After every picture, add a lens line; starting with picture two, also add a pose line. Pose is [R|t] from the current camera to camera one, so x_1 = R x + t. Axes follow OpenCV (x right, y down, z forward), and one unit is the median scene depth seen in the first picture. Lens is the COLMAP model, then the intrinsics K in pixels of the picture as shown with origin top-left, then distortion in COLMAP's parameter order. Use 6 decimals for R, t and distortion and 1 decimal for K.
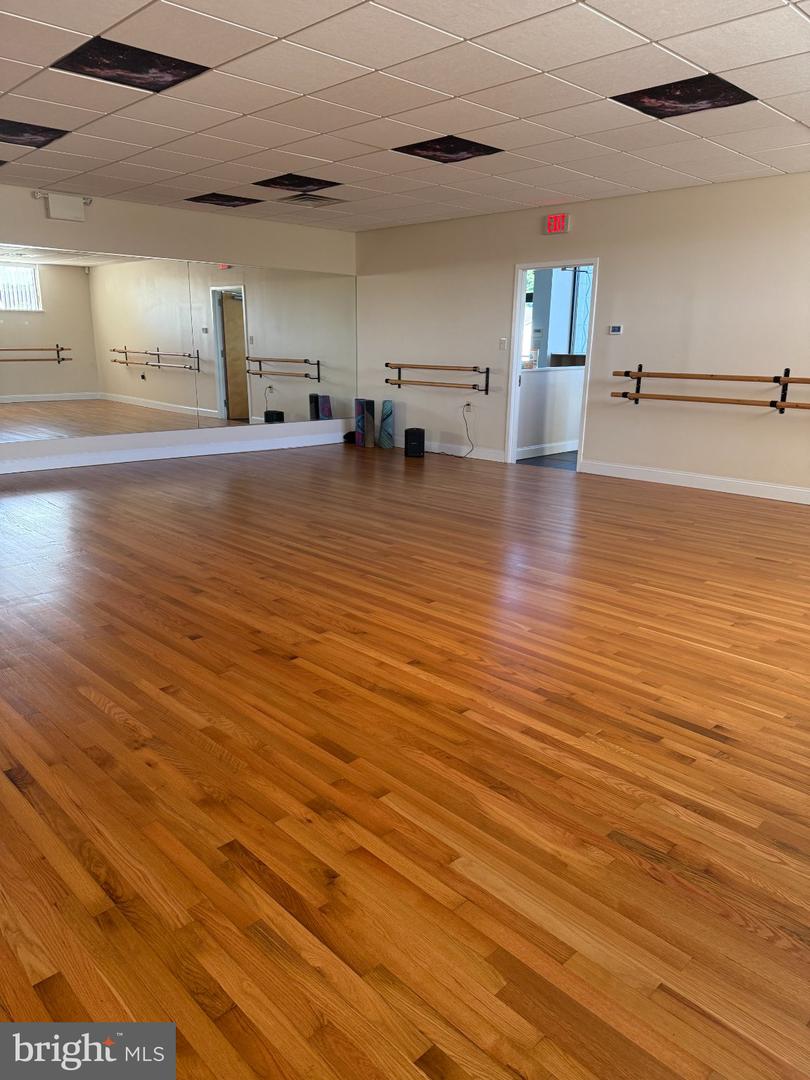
lens RADIAL K [[766.7, 0, 403.9], [0, 766.7, 541.4], [0, 0, 1]] dist [0.063398, -0.047683]
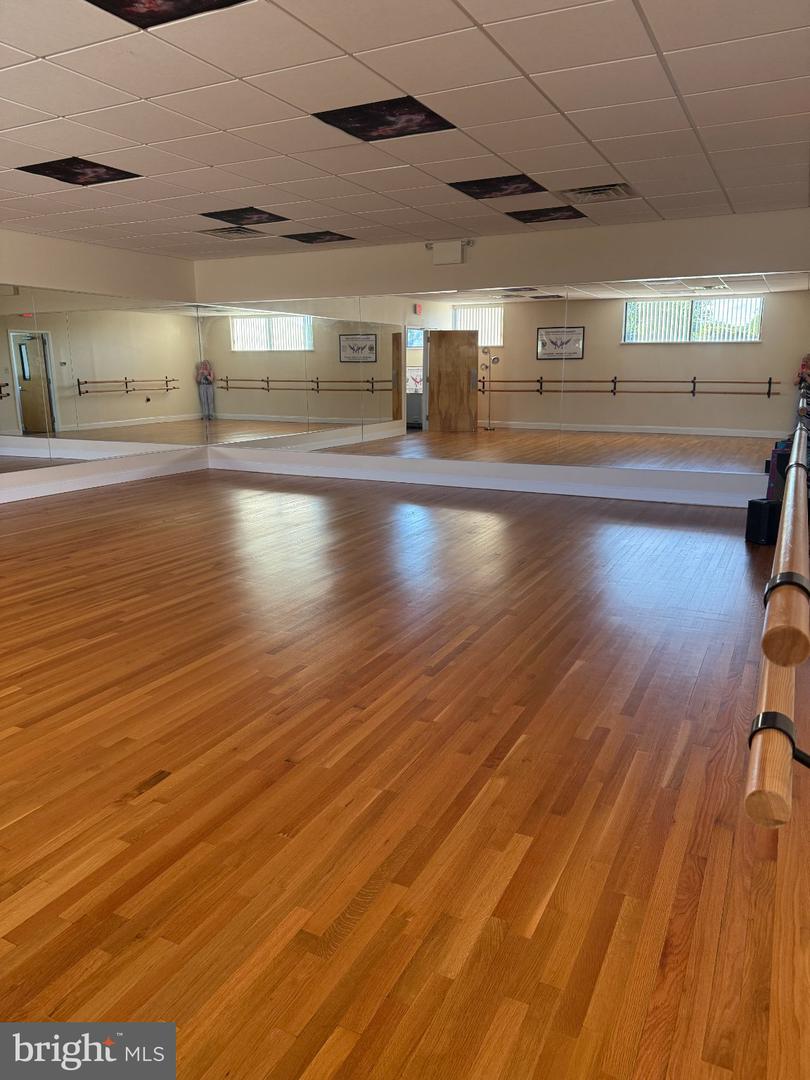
lens RADIAL K [[766.7, 0, 405.8], [0, 766.7, 538.0], [0, 0, 1]] dist [0.063398, -0.047683]
pose [[0.325221, 0.203582, -0.923464, 0.970736], [-0.242880, 0.961774, 0.126491, -0.243001], [0.913915, 0.183154, 0.362236, 0.927720]]
